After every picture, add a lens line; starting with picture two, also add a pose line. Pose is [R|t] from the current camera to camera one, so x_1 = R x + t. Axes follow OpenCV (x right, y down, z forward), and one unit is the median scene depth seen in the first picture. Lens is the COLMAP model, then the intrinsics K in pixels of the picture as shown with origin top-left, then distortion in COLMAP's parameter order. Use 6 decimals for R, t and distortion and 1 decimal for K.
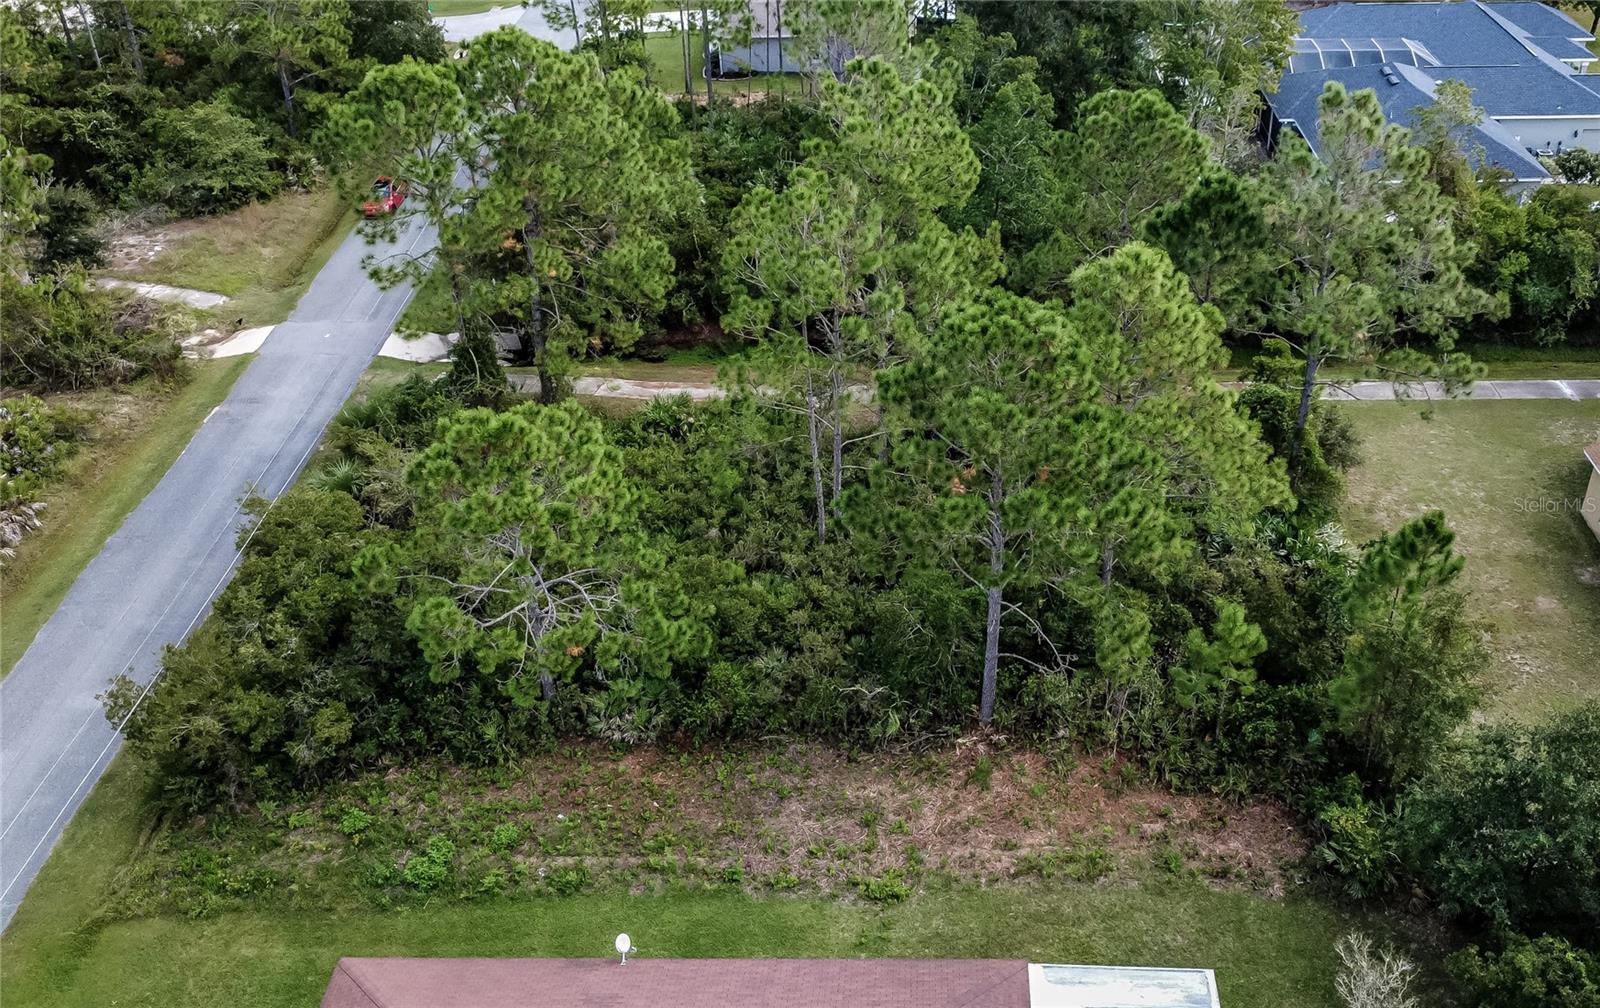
lens RADIAL K [[1421.1, 0, 905.3], [0, 1421.1, 498.1], [0, 0, 1]] dist [-0.006734, -0.004153]
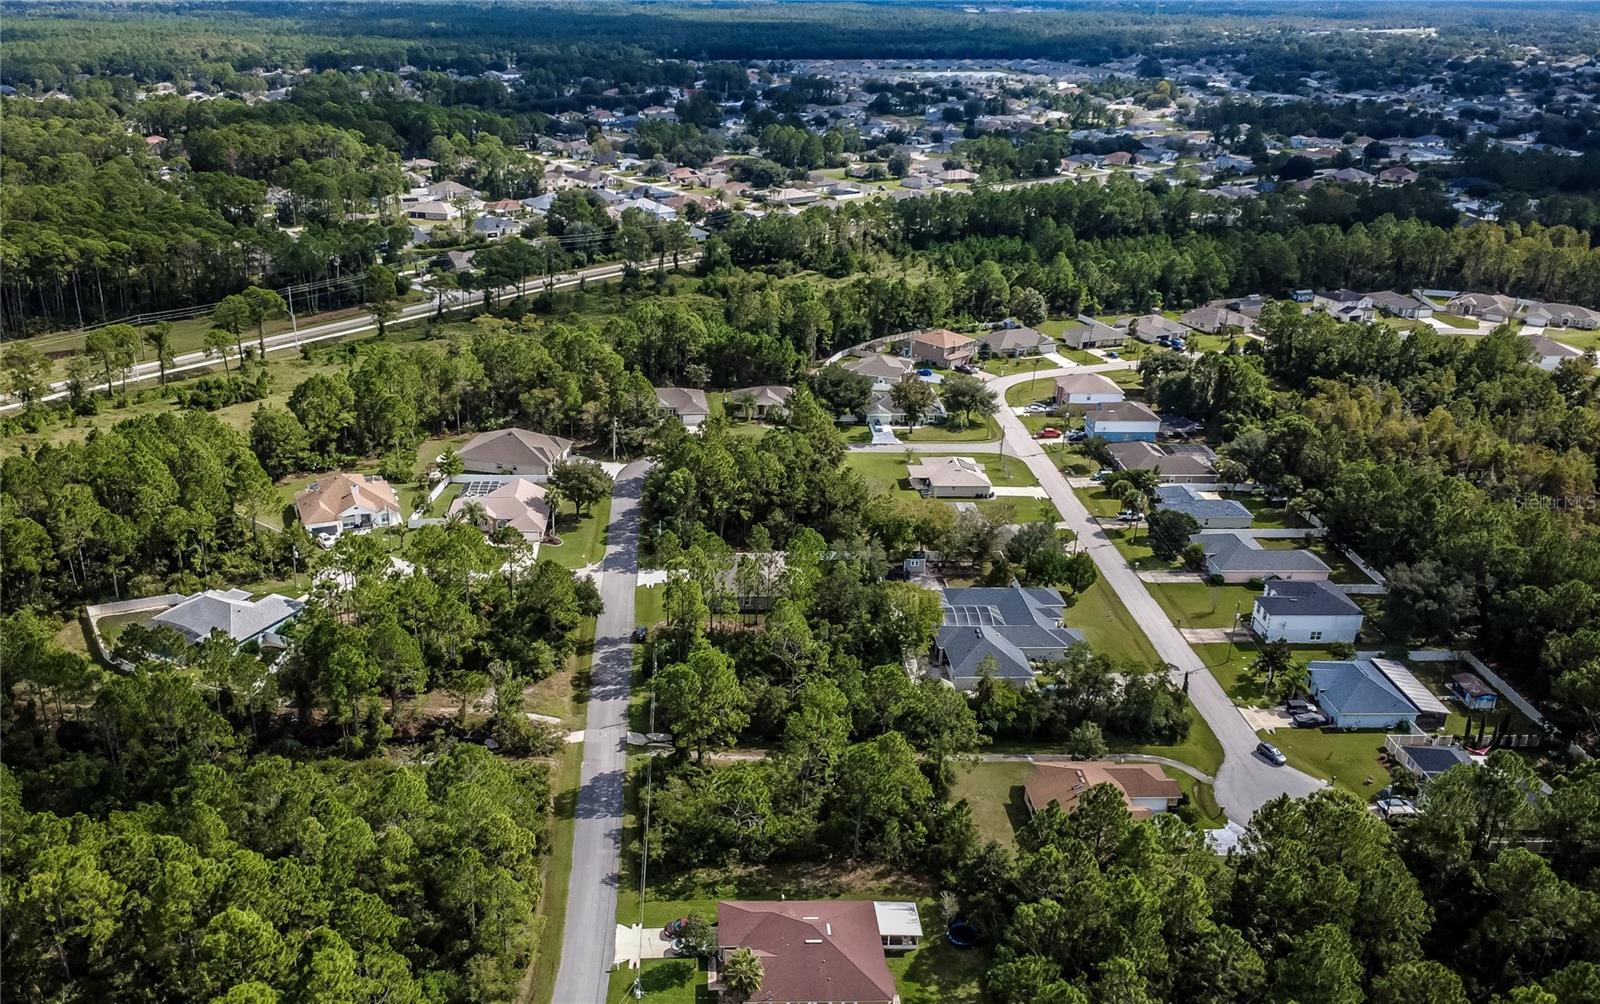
lens RADIAL K [[1312.1, 0, 700.6], [0, 1312.1, 500.8], [0, 0, 1]] dist [-0.003117, -0.004910]
pose [[0.999330, 0.010631, 0.035032, -0.454630], [-0.002764, 0.976086, -0.217366, -0.002170], [-0.036505, 0.217124, 0.975461, -2.419402]]
